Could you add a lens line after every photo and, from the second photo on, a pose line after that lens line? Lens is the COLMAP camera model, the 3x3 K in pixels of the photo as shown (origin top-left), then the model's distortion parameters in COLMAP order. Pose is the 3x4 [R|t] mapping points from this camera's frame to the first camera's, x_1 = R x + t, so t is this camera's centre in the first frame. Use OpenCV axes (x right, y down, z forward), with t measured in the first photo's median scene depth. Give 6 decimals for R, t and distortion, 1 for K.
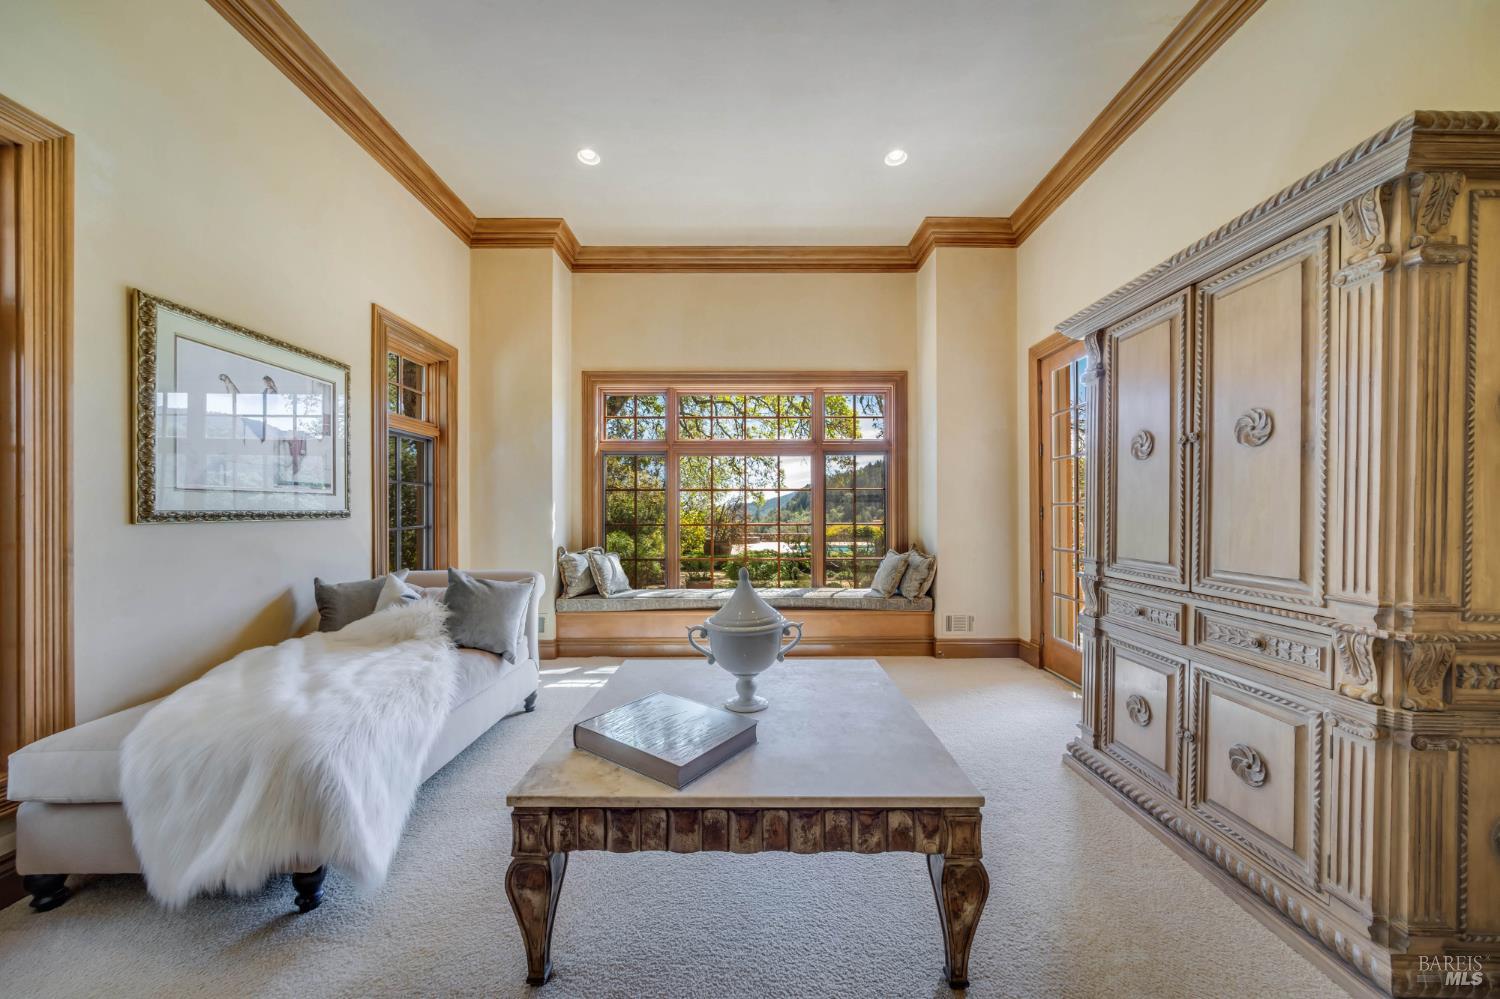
lens RADIAL K [[518.8, 0, 750.9], [0, 518.8, 513.0], [0, 0, 1]] dist [-0.000990, 0.000000]
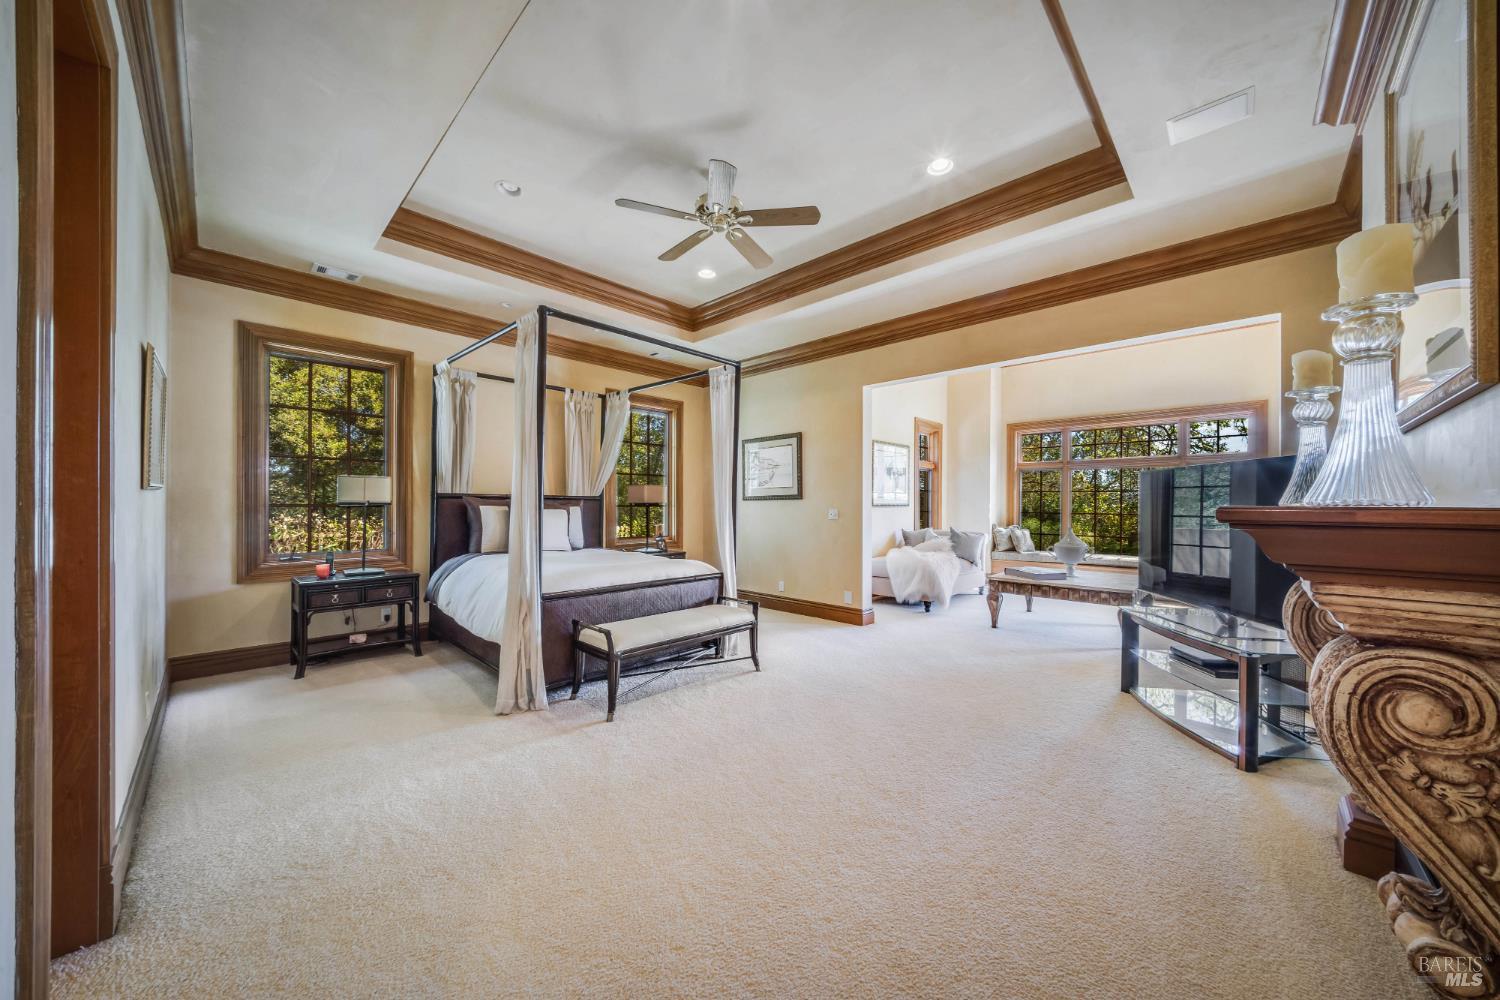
lens RADIAL K [[518.8, 0, 749.6], [0, 518.8, 504.1], [0, 0, 1]] dist [-0.000990, 0.000000]
pose [[0.717470, 0.011587, -0.696493, 0.430732], [-0.014297, 0.999896, 0.001907, 0.004180], [0.696443, 0.008590, 0.717561, -1.367014]]
